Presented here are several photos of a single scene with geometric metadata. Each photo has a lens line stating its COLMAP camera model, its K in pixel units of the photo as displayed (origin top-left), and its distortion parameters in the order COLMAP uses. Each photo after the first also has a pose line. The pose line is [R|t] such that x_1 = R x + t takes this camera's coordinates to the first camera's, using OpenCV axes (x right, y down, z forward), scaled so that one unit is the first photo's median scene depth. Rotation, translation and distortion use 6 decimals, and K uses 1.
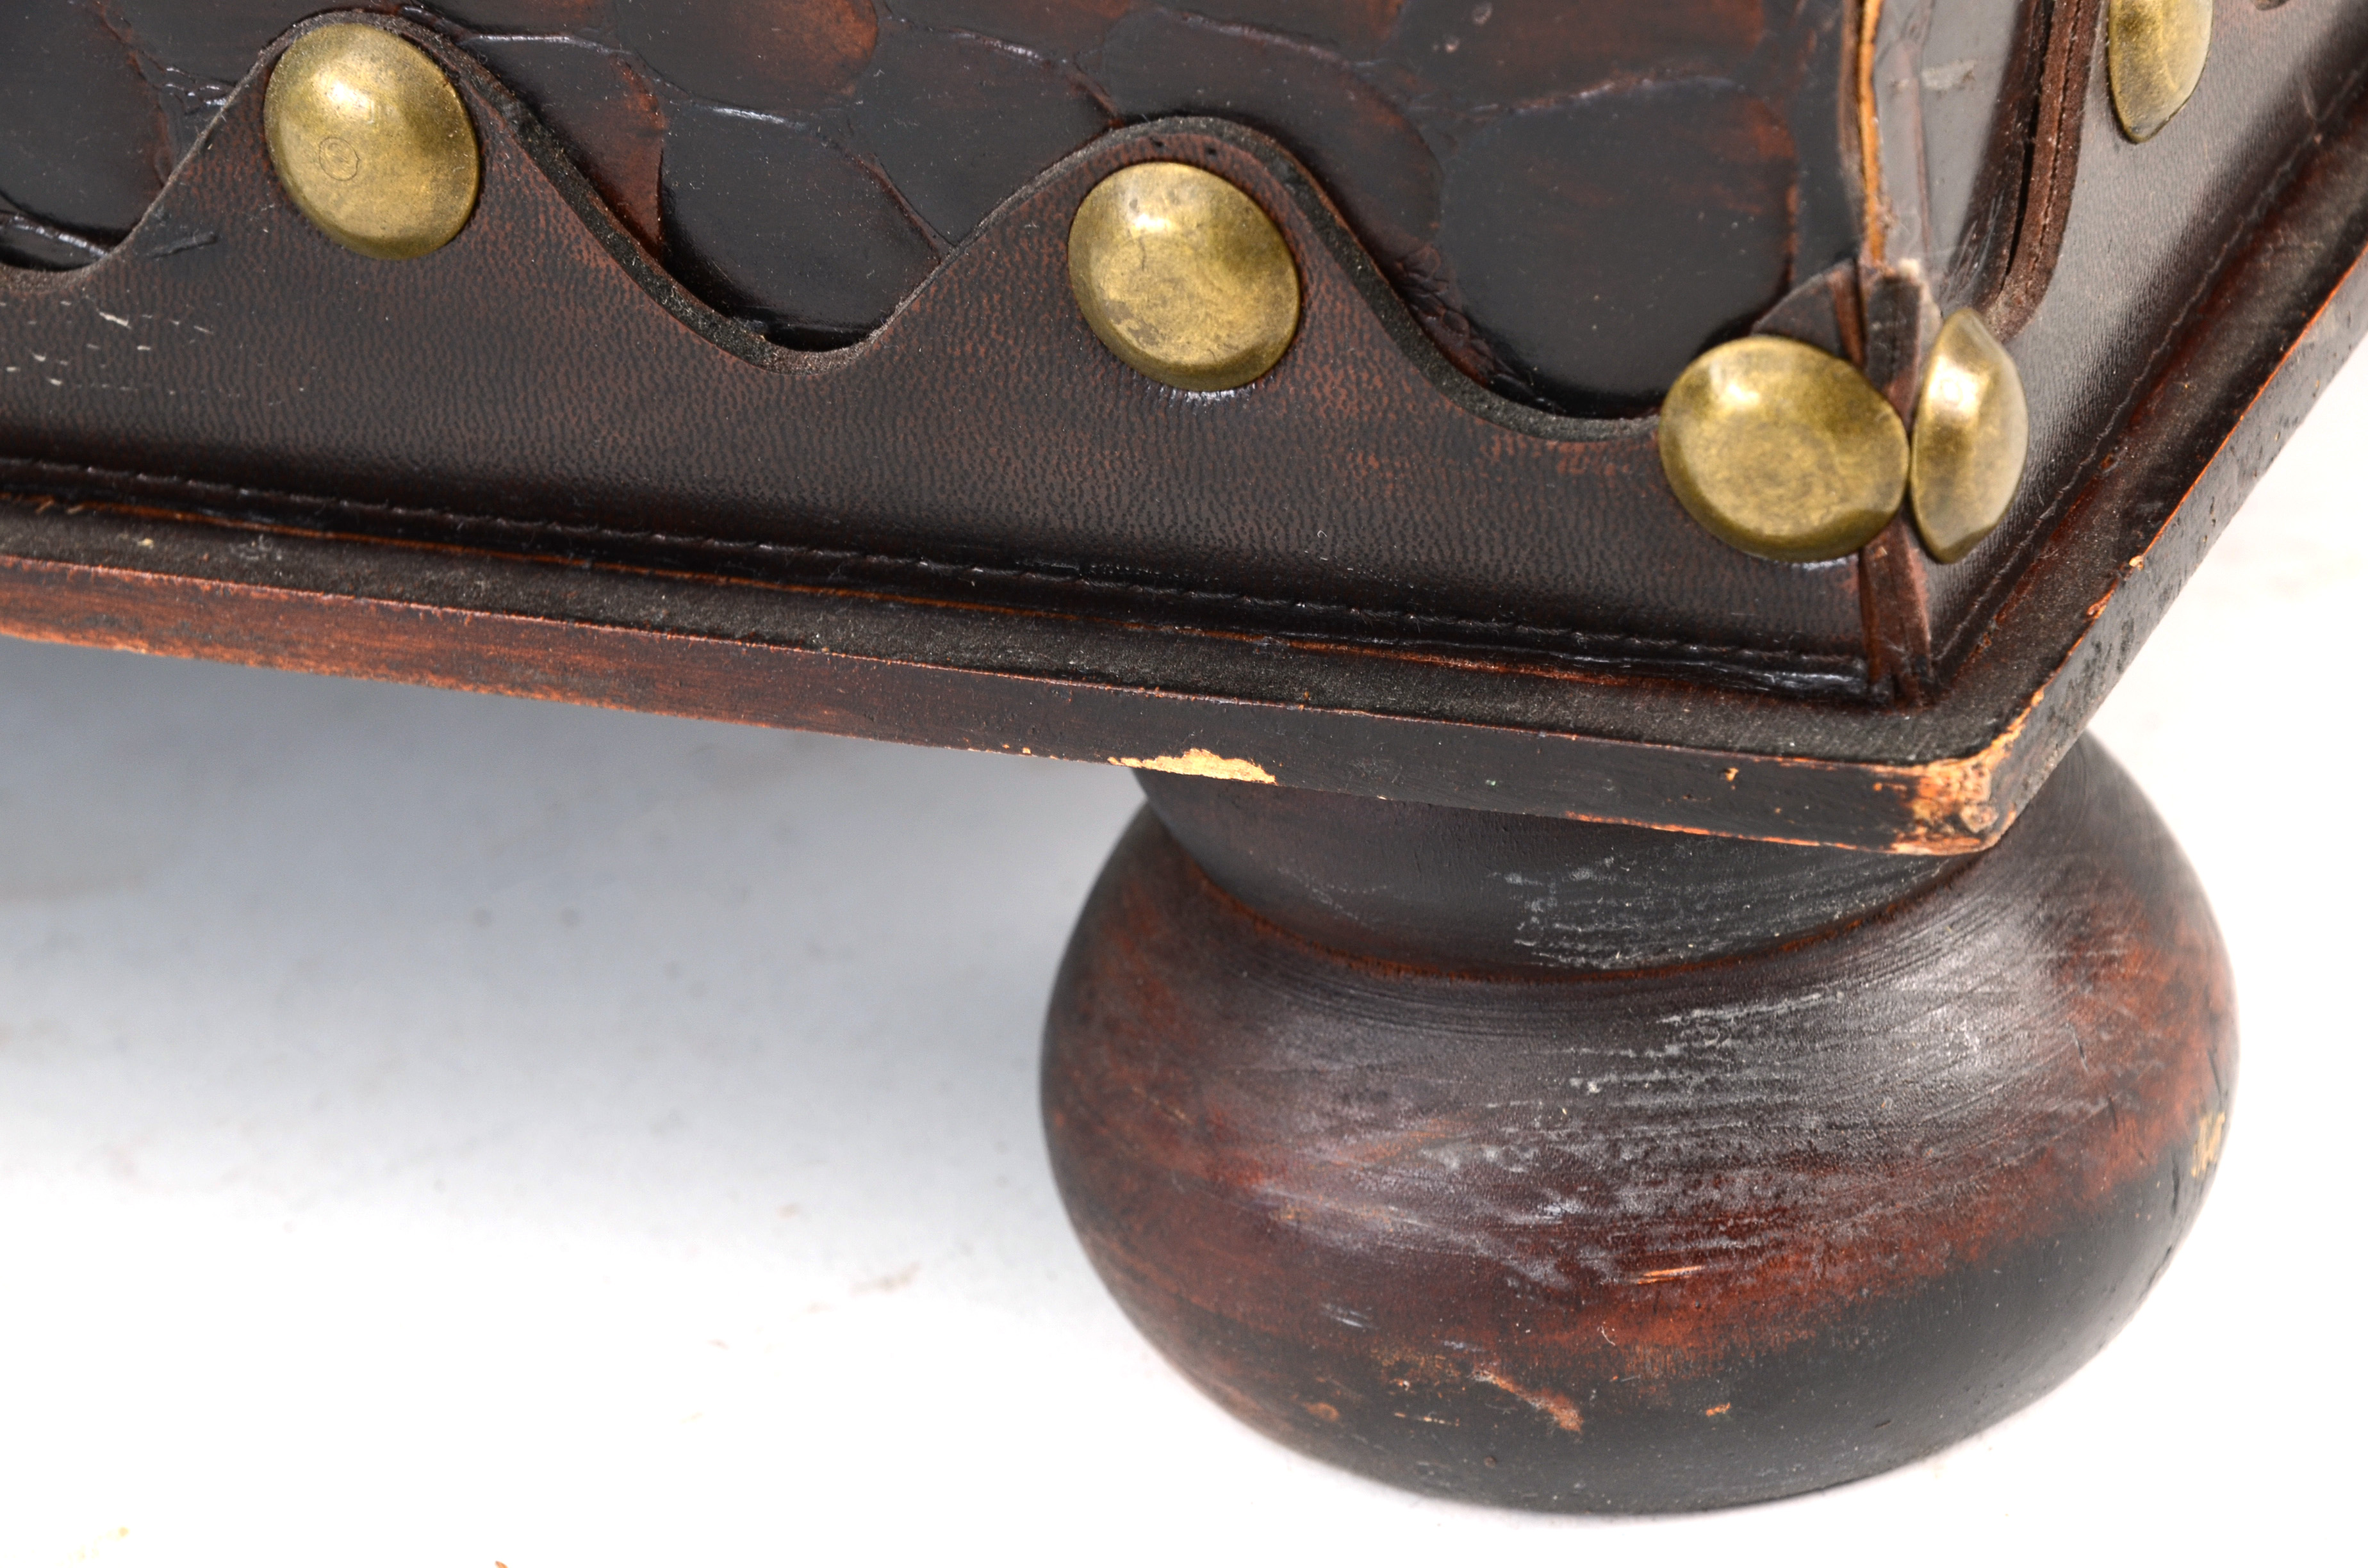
lens RADIAL K [[9839.4, 0, 1184.0], [0, 9839.4, 784.0], [0, 0, 1]] dist [0.283964, 3.880179]
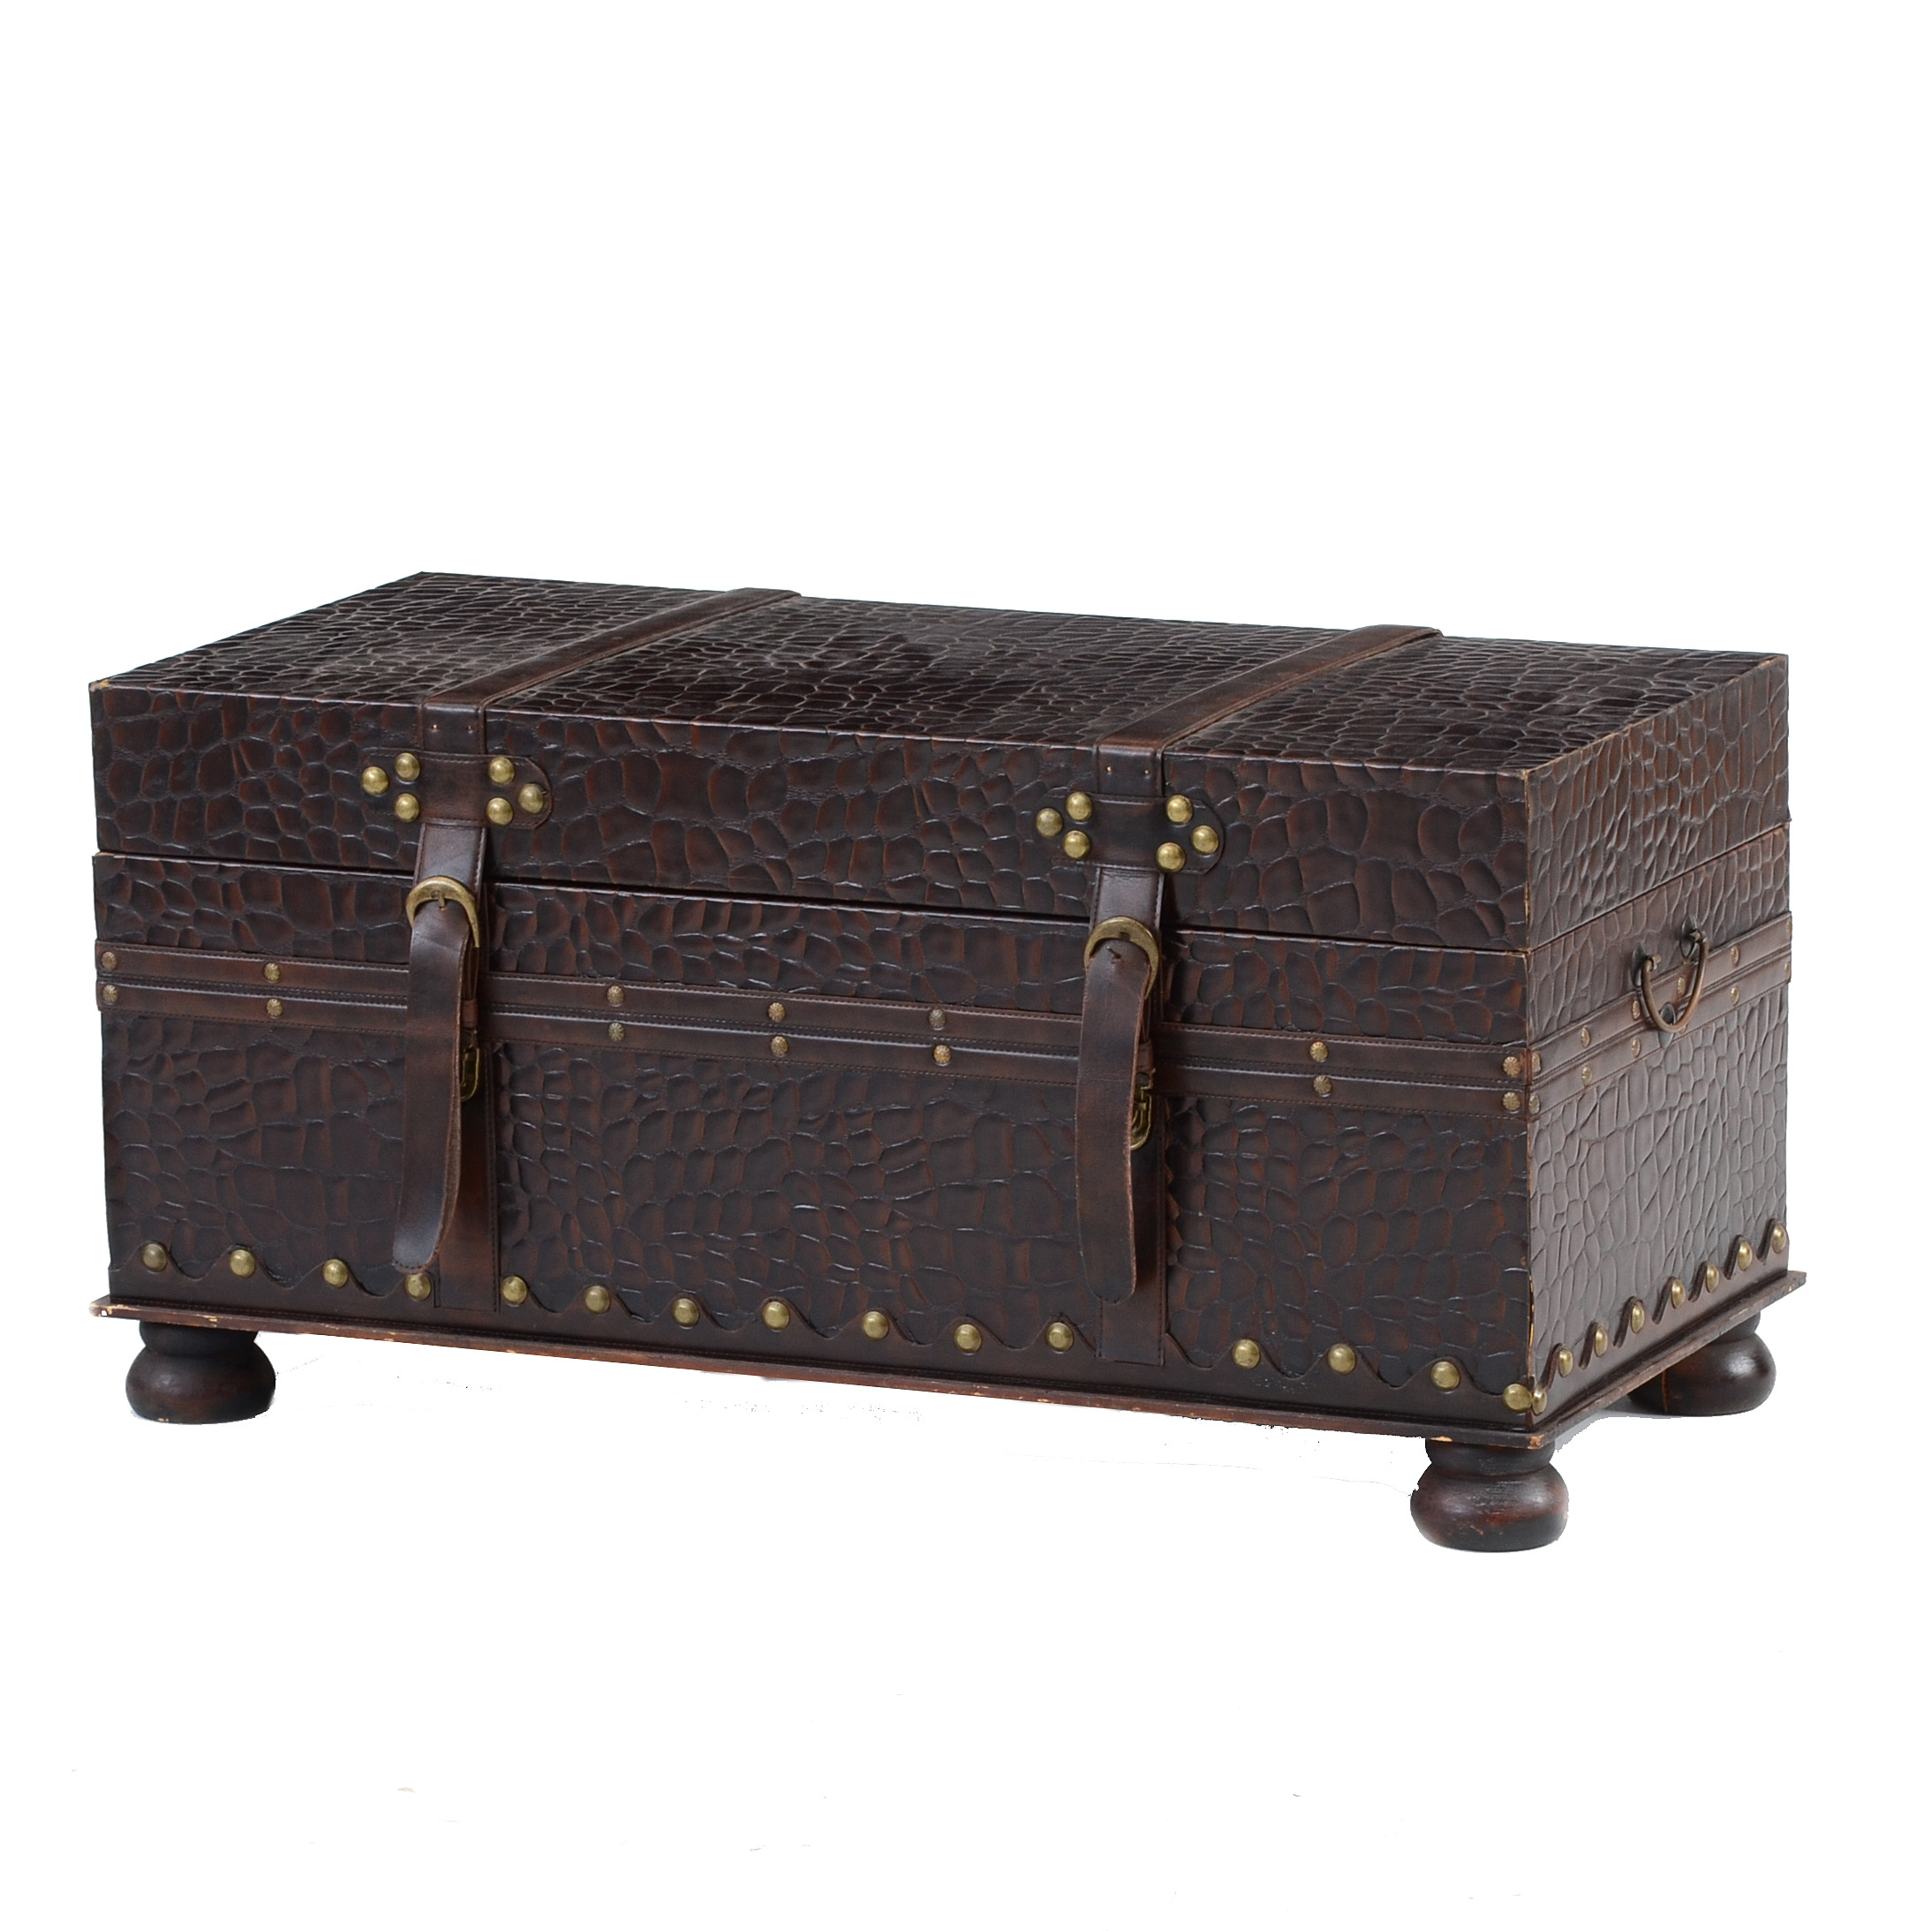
lens RADIAL K [[9535.6, 0, 966.0], [0, 9535.6, 965.5], [0, 0, 1]] dist [0.400108, 2.411091]
pose [[0.996714, 0.080840, -0.005018, -0.373306], [-0.078967, 0.956106, -0.282179, 1.837101], [-0.018013, 0.281648, 0.959349, -6.504574]]
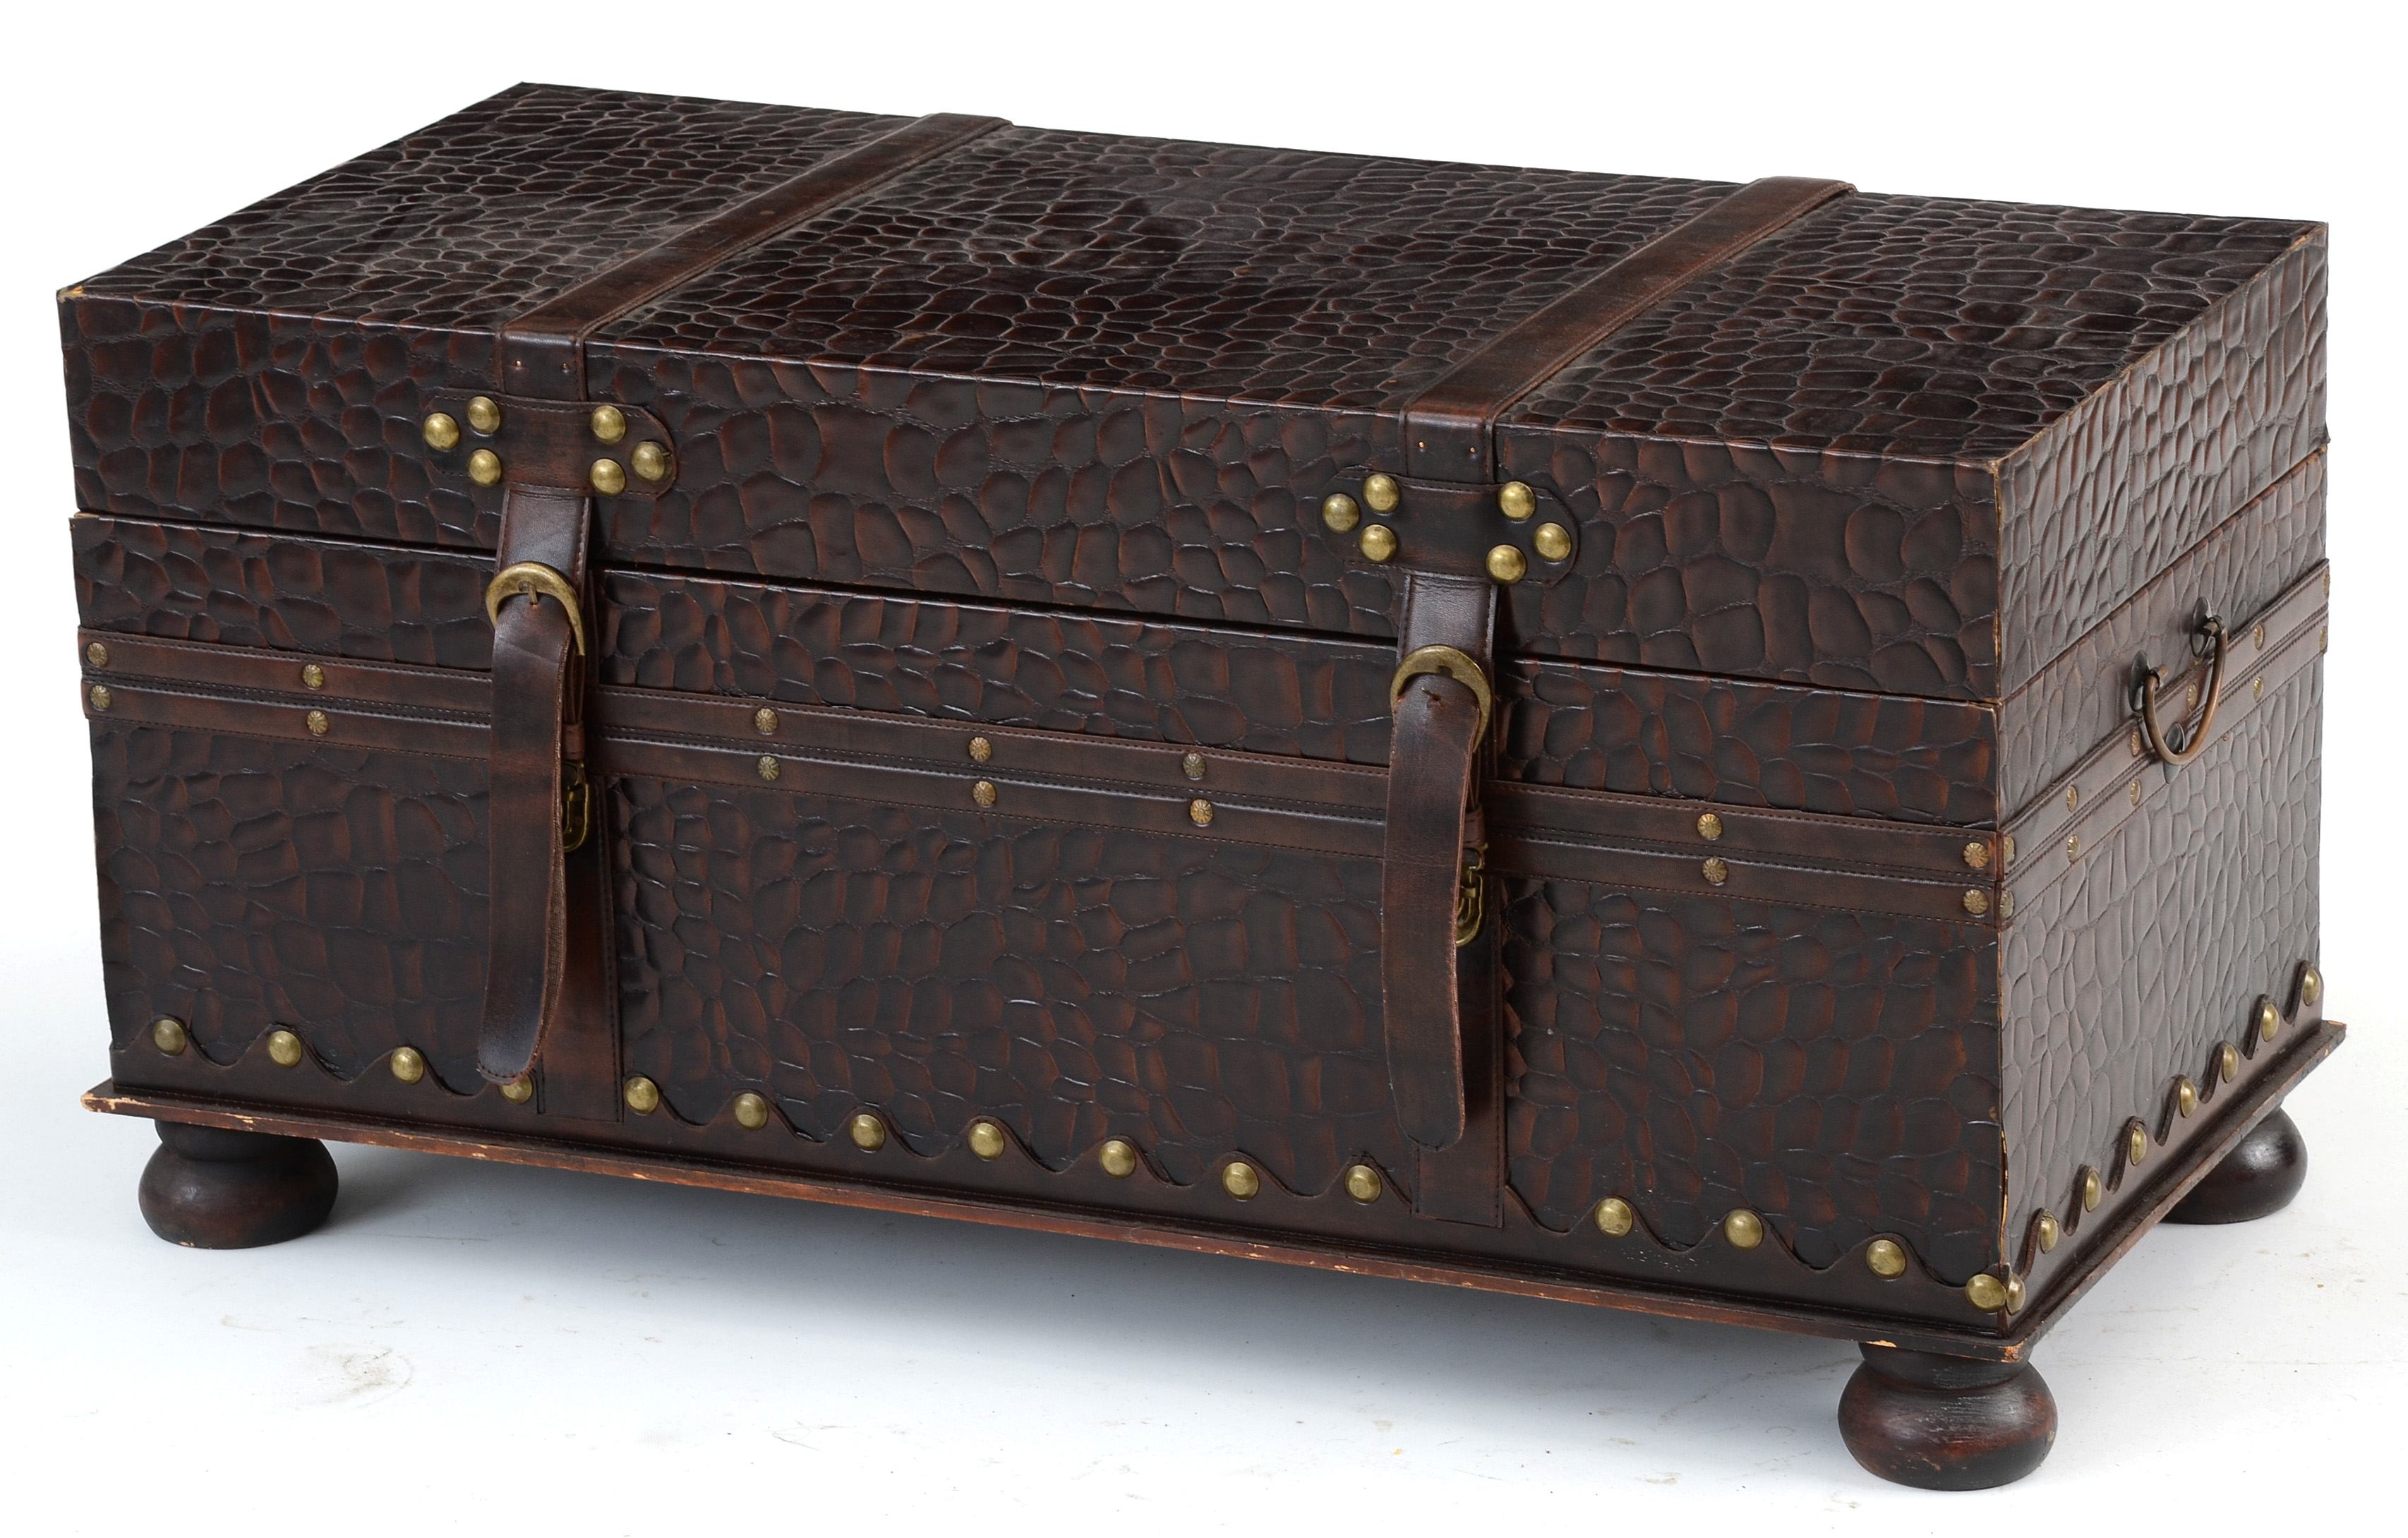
lens RADIAL K [[8621.0, 0, 1195.7], [0, 8621.0, 671.5], [0, 0, 1]] dist [0.785544, 2.261156]
pose [[0.997654, 0.068346, -0.003786, -0.415515], [-0.067812, 0.979298, -0.190728, 0.624376], [-0.009328, 0.190537, 0.981636, -4.188987]]
